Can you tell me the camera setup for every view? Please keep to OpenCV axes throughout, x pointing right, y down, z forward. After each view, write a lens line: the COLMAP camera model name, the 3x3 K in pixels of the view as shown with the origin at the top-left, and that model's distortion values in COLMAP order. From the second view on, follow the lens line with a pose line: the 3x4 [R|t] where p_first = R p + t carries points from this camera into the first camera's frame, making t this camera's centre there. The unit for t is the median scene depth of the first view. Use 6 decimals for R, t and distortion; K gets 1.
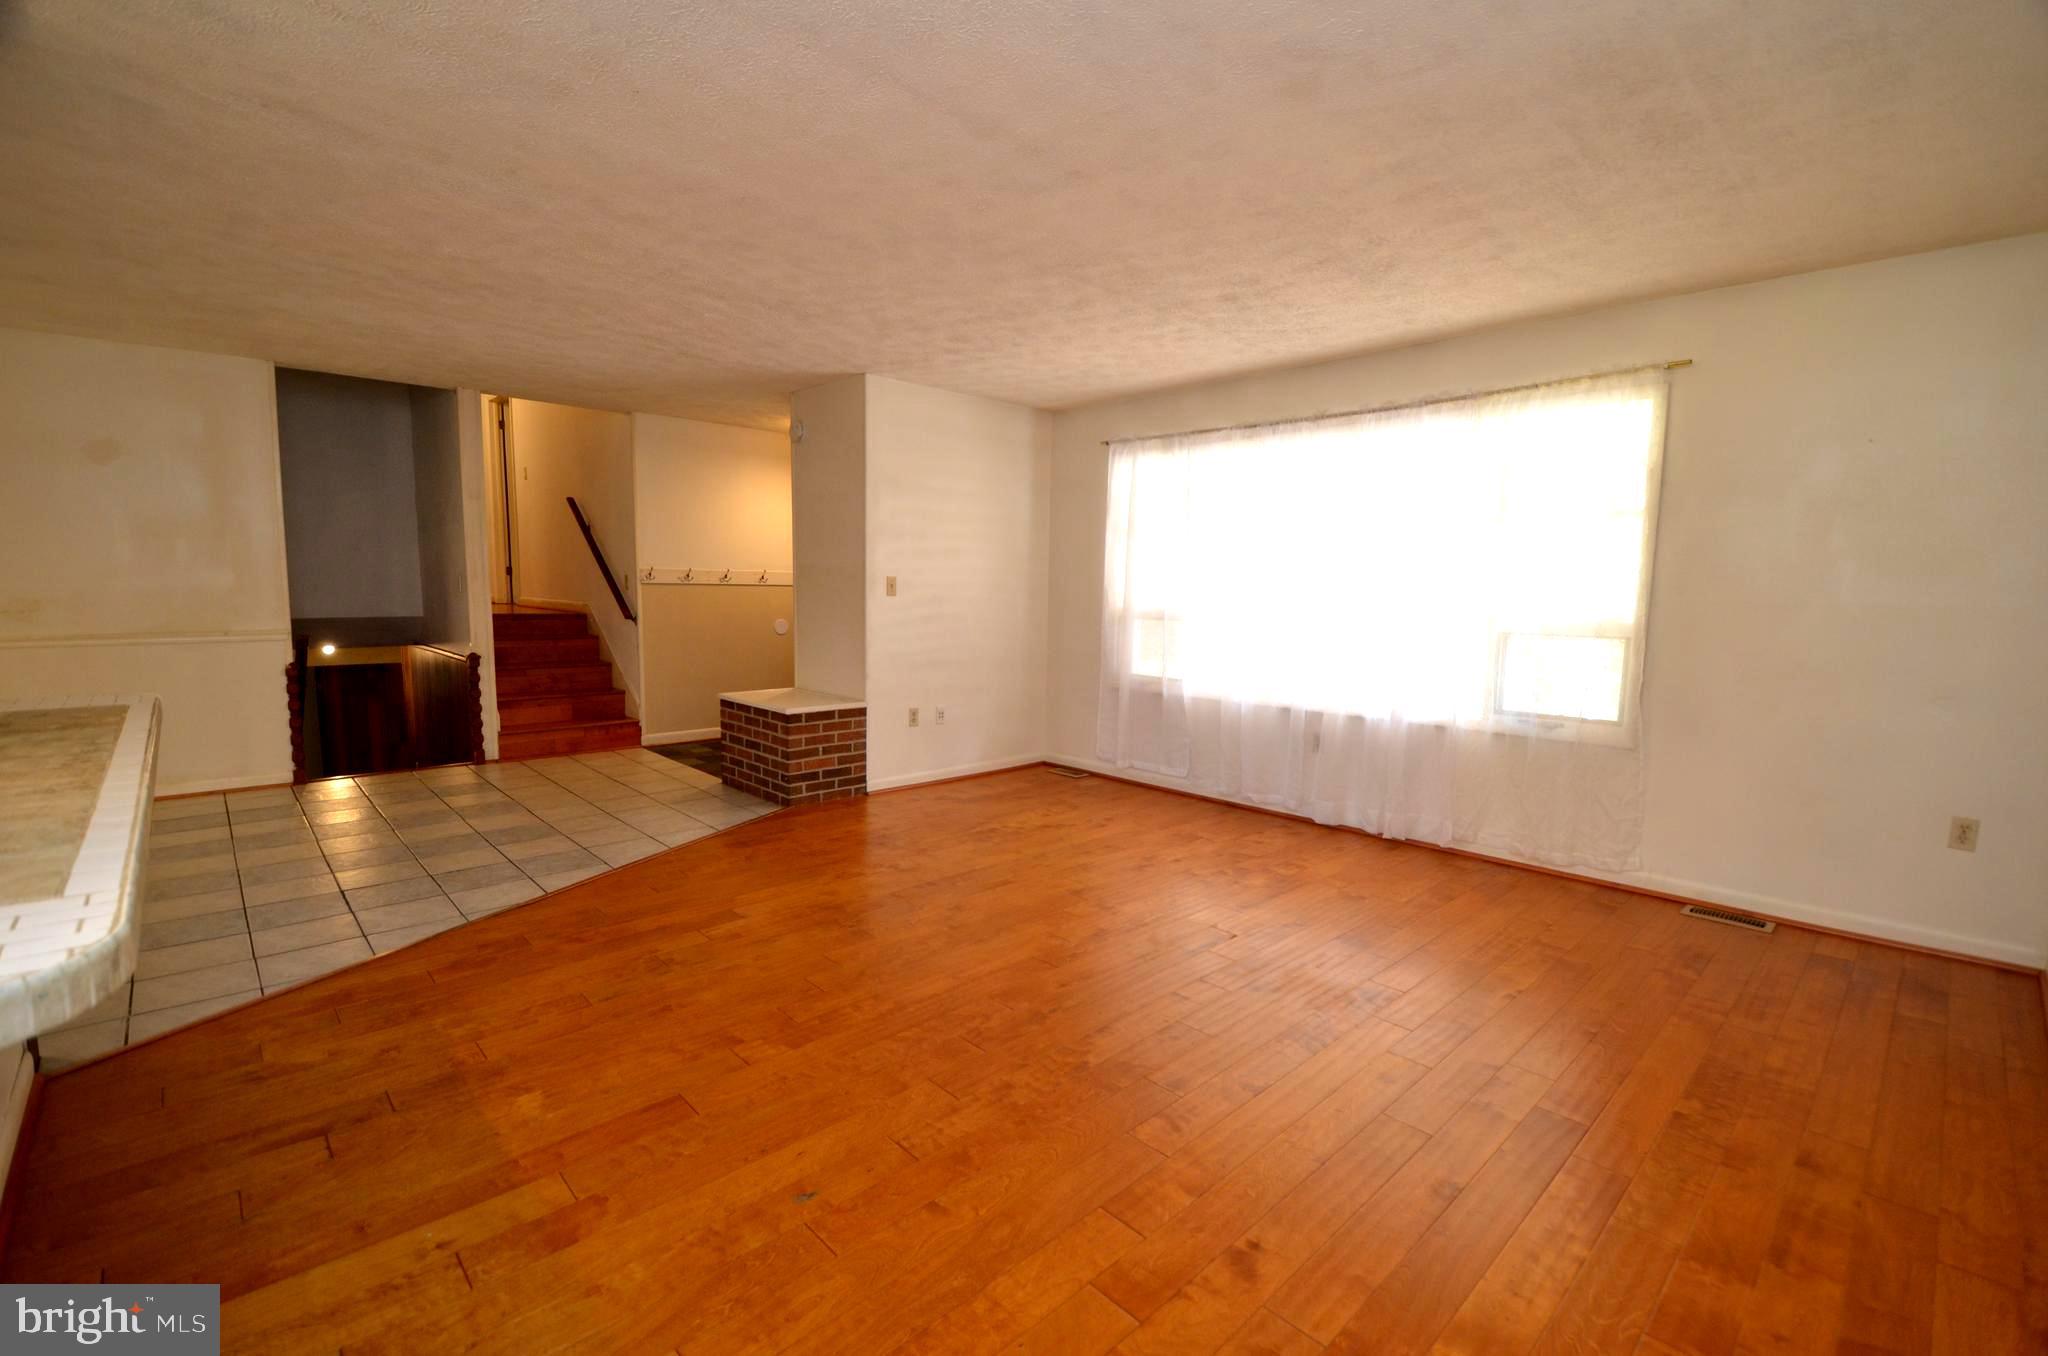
lens RADIAL K [[889.3, 0, 1025.6], [0, 889.3, 688.5], [0, 0, 1]] dist [0.005950, -0.015319]
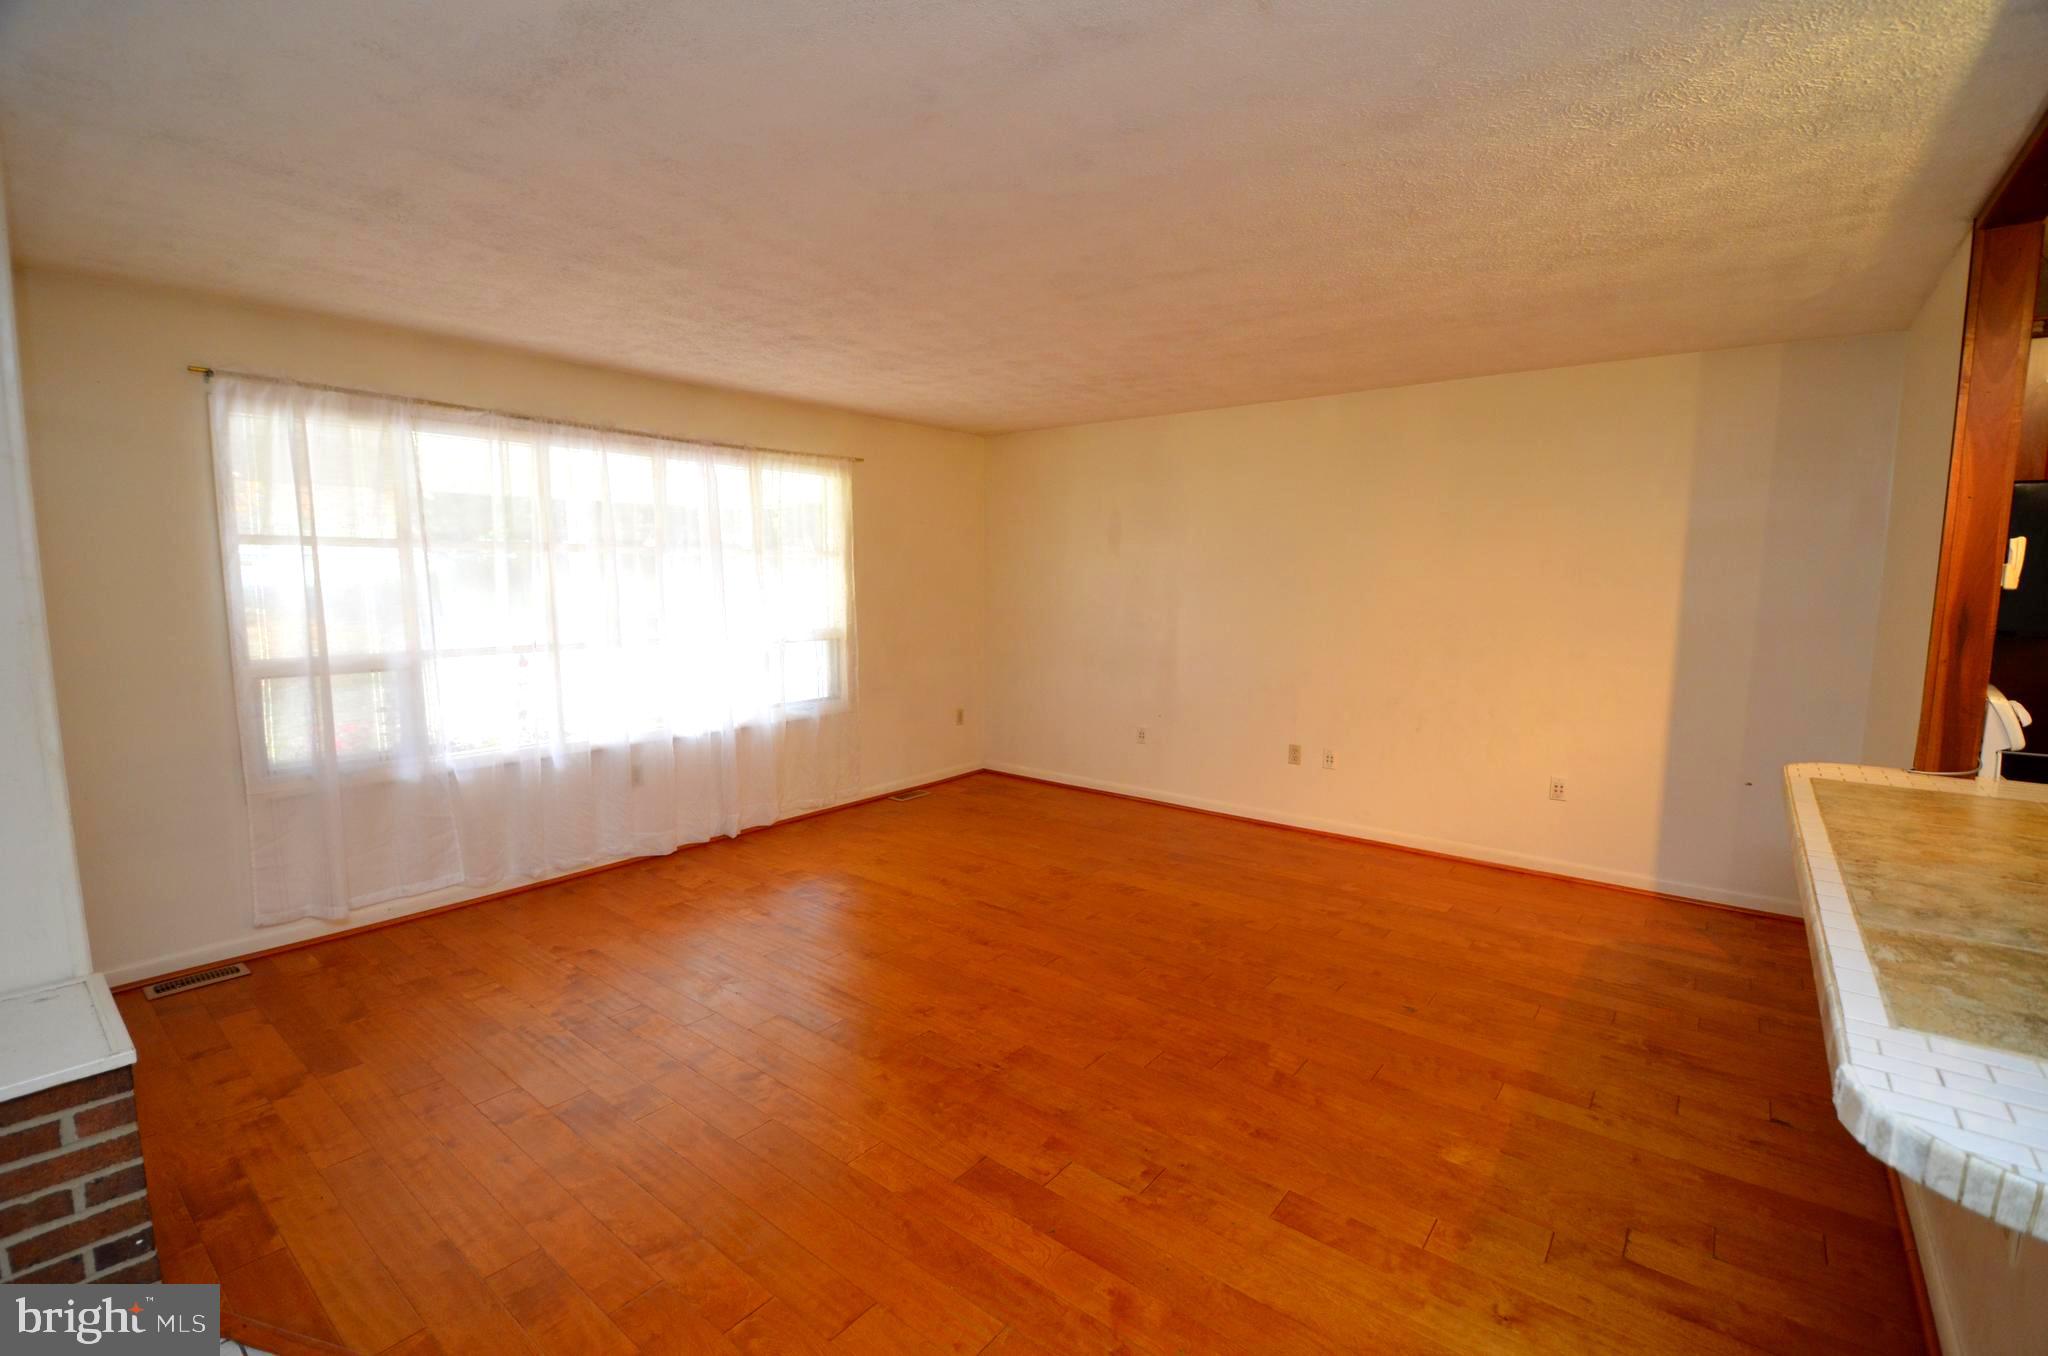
lens RADIAL K [[889.3, 0, 1025.7], [0, 889.3, 686.7], [0, 0, 1]] dist [0.005950, -0.015319]
pose [[-0.137693, -0.137432, 0.980894, -0.618944], [0.103738, 0.982879, 0.152273, -0.128573], [-0.985027, 0.122723, -0.121079, 0.667001]]
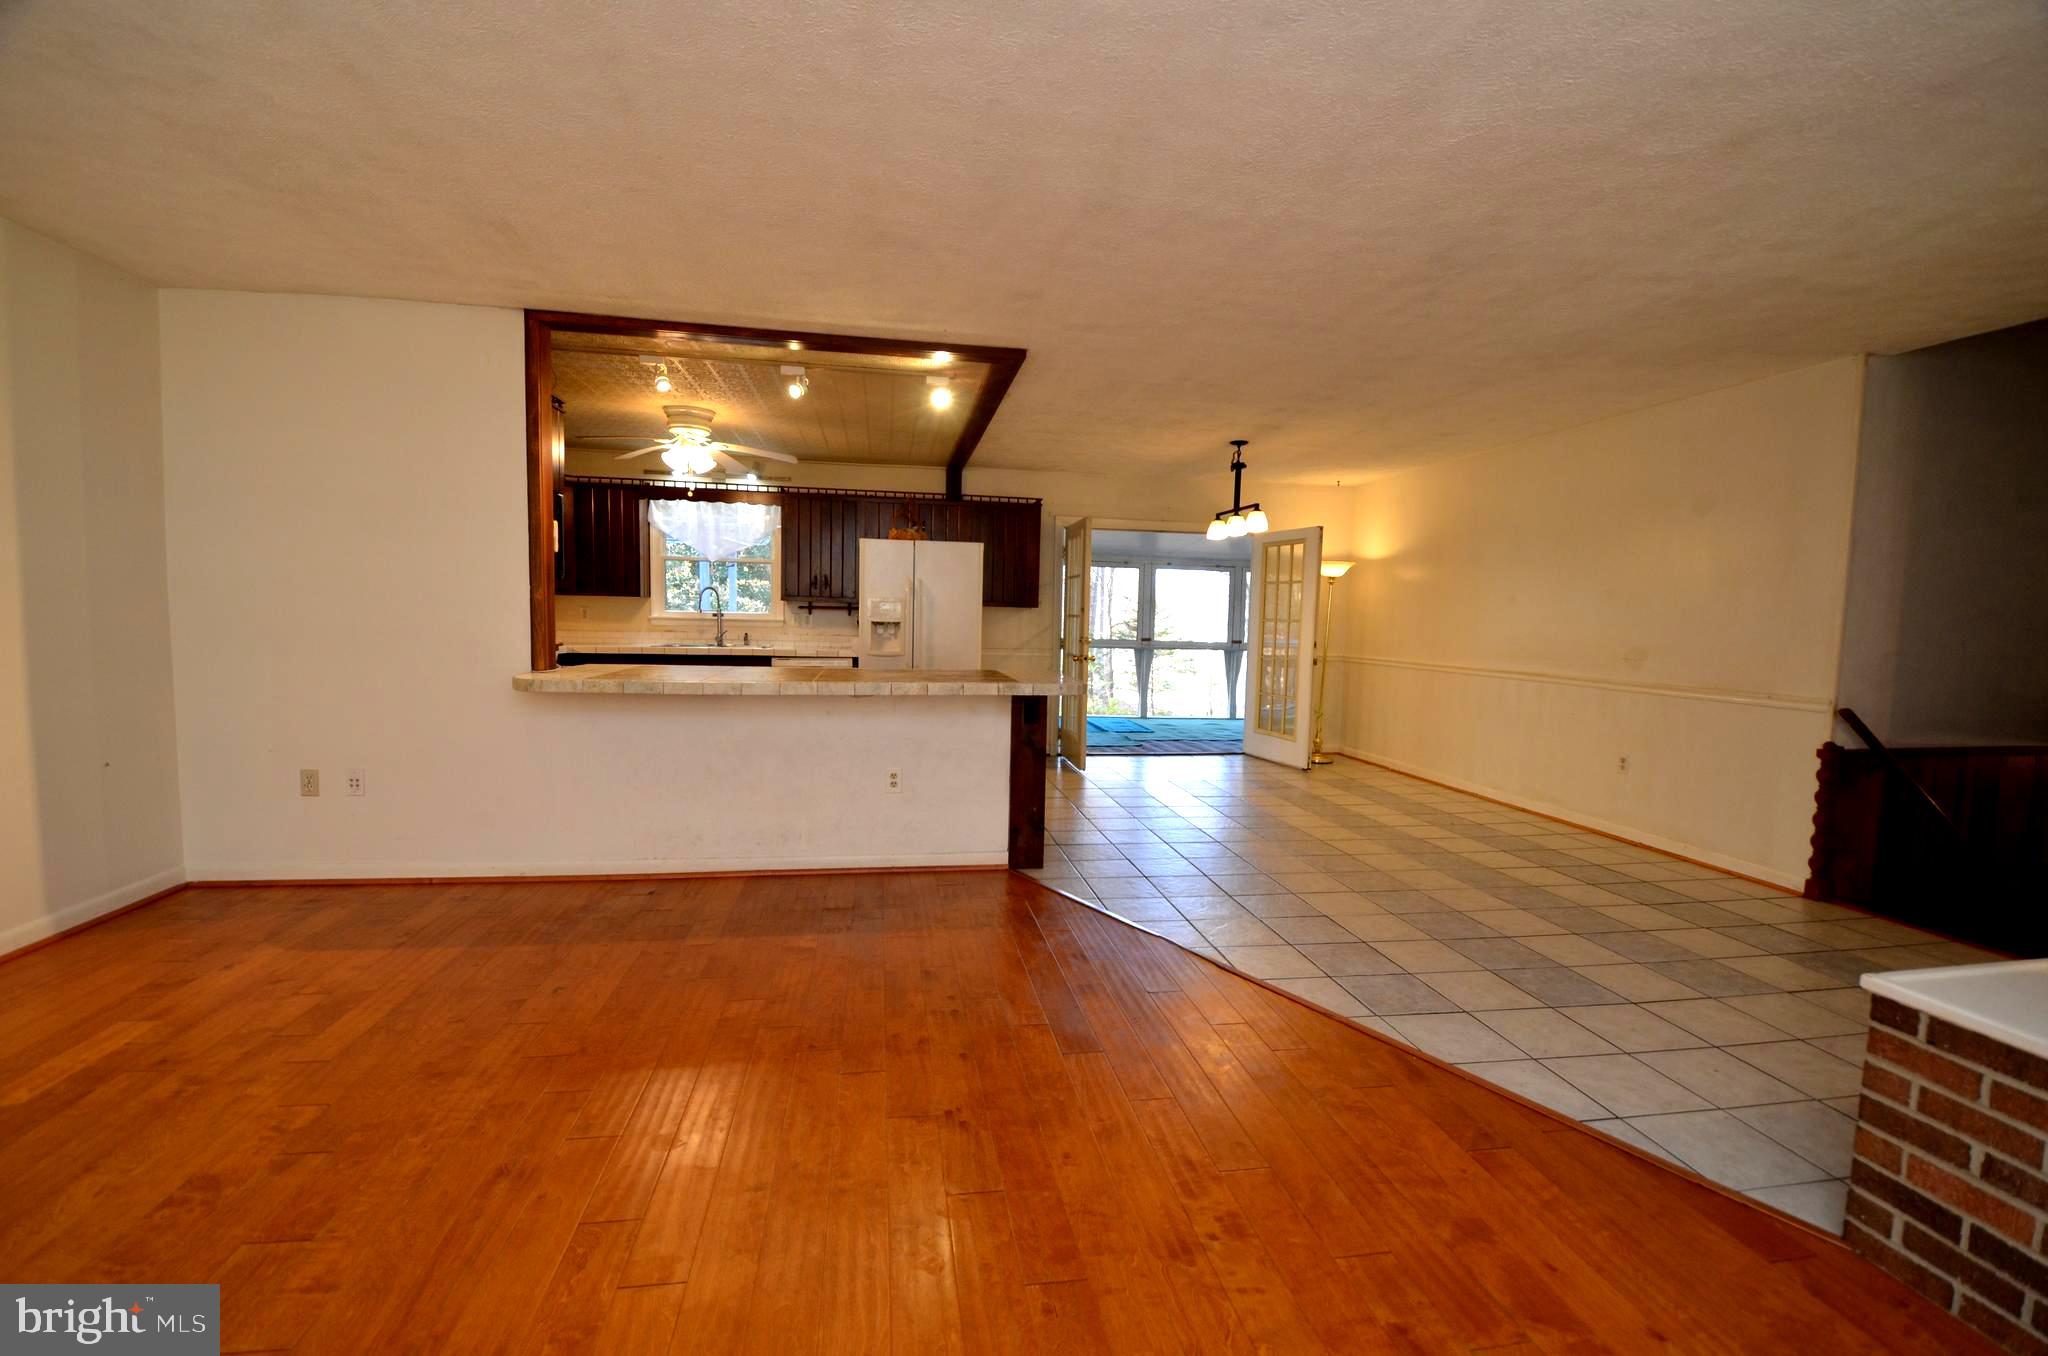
lens RADIAL K [[889.3, 0, 1026.5], [0, 889.3, 674.4], [0, 0, 1]] dist [0.005950, -0.015319]
pose [[-0.563948, 0.025091, -0.825429, 0.205108], [-0.125250, 0.985376, 0.115526, -0.092107], [0.816257, 0.168536, -0.552558, 0.882600]]
